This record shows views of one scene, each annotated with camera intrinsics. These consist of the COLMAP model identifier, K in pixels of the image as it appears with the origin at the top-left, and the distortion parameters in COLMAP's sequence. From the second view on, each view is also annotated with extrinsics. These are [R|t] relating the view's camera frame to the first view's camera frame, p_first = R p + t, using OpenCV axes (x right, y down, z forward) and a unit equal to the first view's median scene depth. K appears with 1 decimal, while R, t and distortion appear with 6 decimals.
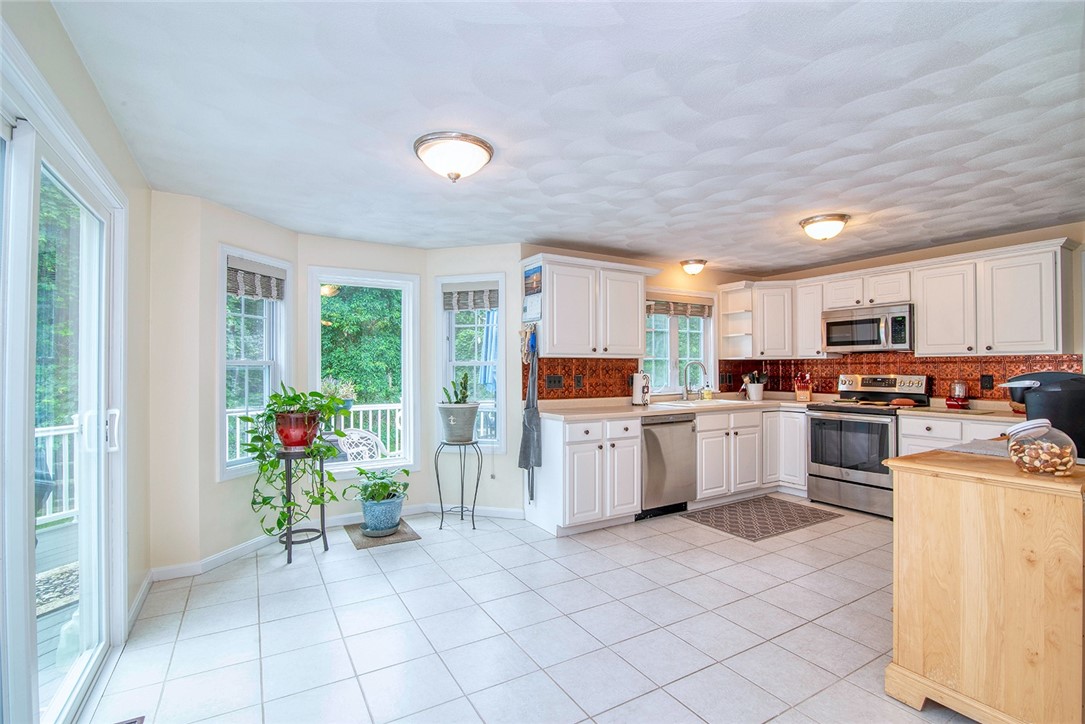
lens RADIAL K [[498.3, 0, 542.5], [0, 498.3, 362.0], [0, 0, 1]] dist [-0.018092, 0.000226]
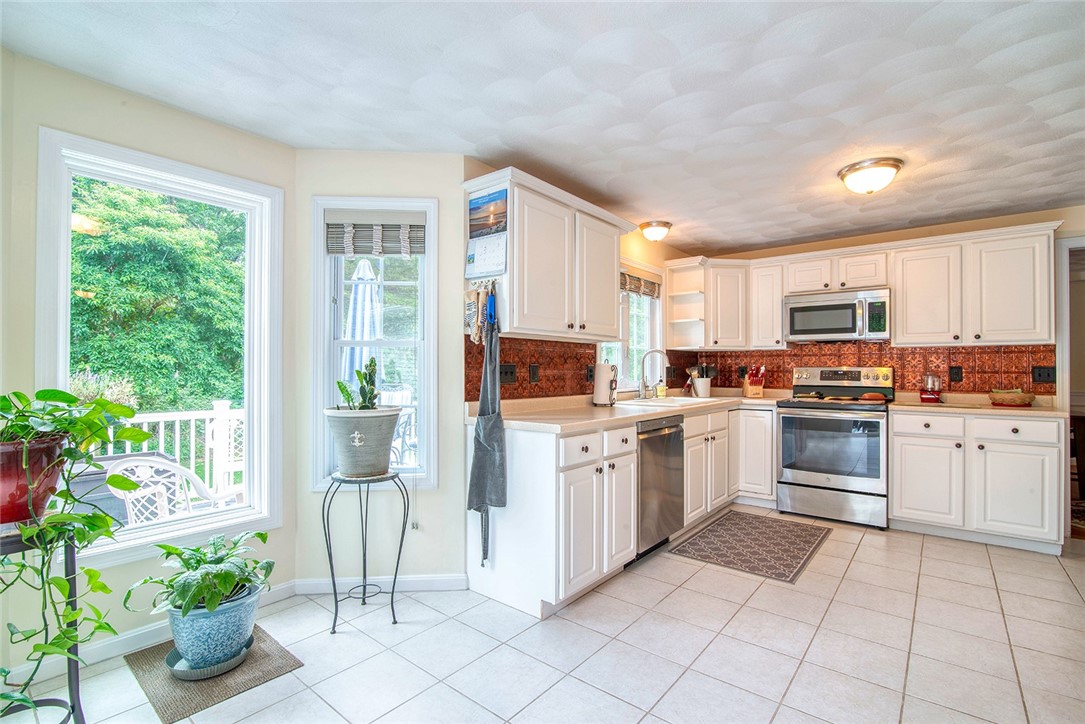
lens RADIAL K [[498.3, 0, 542.5], [0, 498.3, 362.0], [0, 0, 1]] dist [-0.018092, 0.000226]
pose [[0.939670, 0.009652, 0.341946, -0.166062], [-0.008993, 0.999953, -0.003511, 0.027650], [-0.341964, 0.000224, 0.939713, 0.370617]]
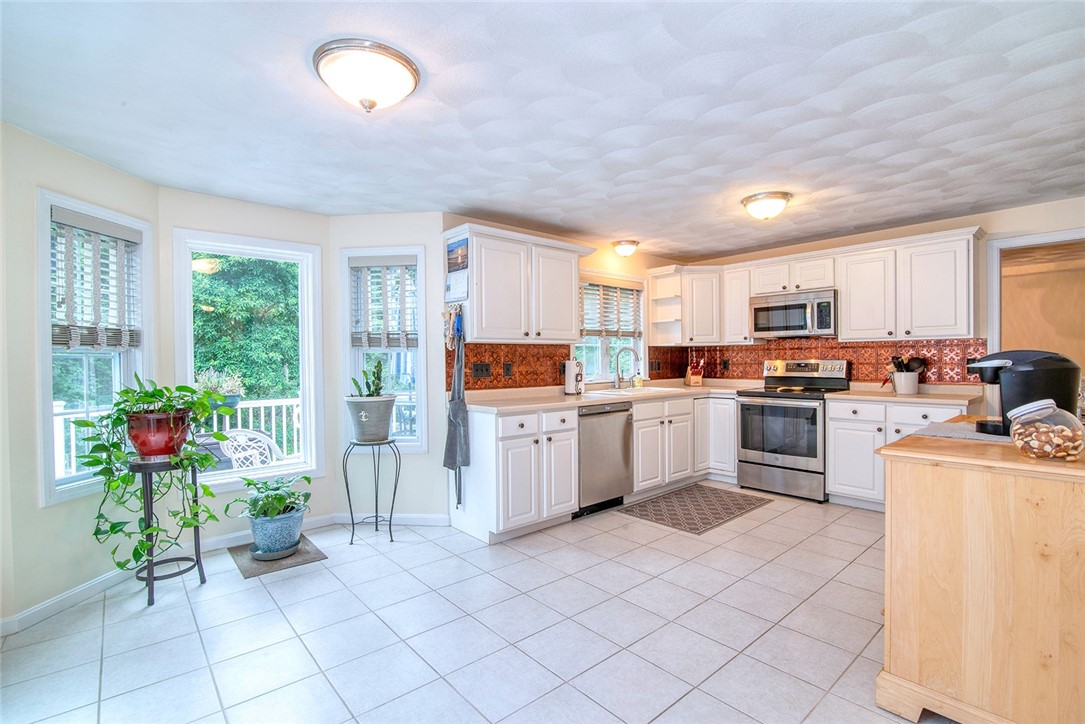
lens RADIAL K [[498.3, 0, 542.5], [0, 498.3, 362.0], [0, 0, 1]] dist [-0.018092, 0.000226]
pose [[0.984024, -0.008752, 0.177823, -0.028992], [0.005567, 0.999815, 0.018400, 0.009497], [-0.177951, -0.017116, 0.983890, 0.104043]]
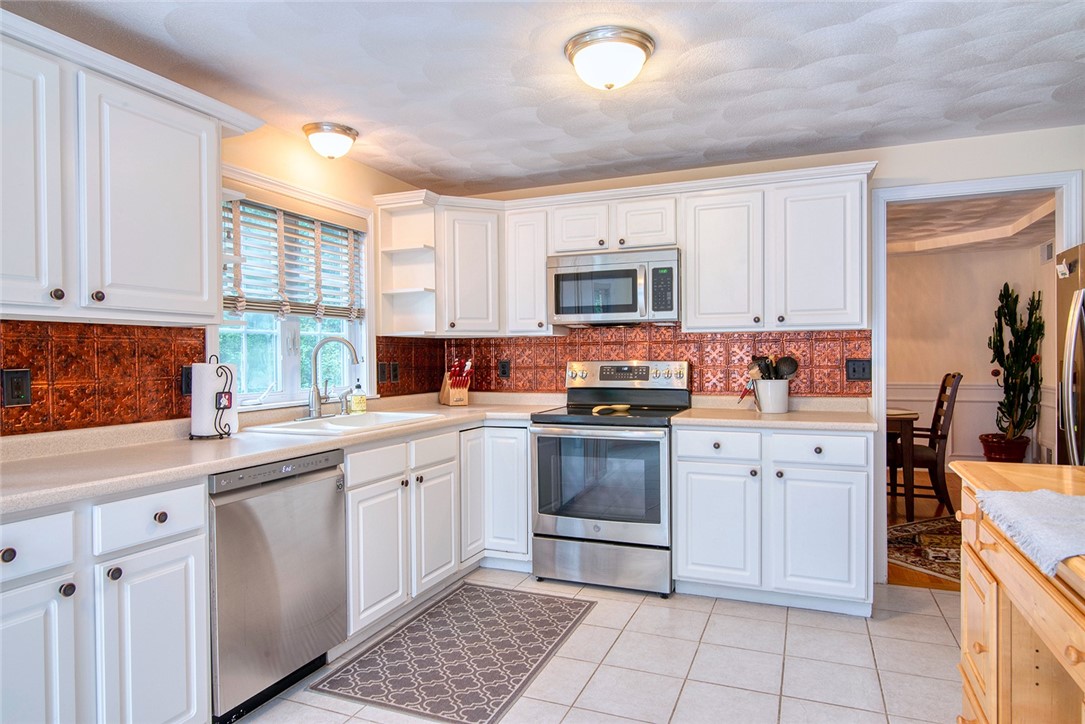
lens RADIAL K [[652.1, 0, 542.5], [0, 652.1, 362.0], [0, 0, 1]] dist [-0.002724, -0.001118]
pose [[0.799711, -0.009812, 0.600305, 0.101676], [-0.000502, 0.999855, 0.017012, 0.014512], [-0.600385, -0.013906, 0.799590, 0.438370]]
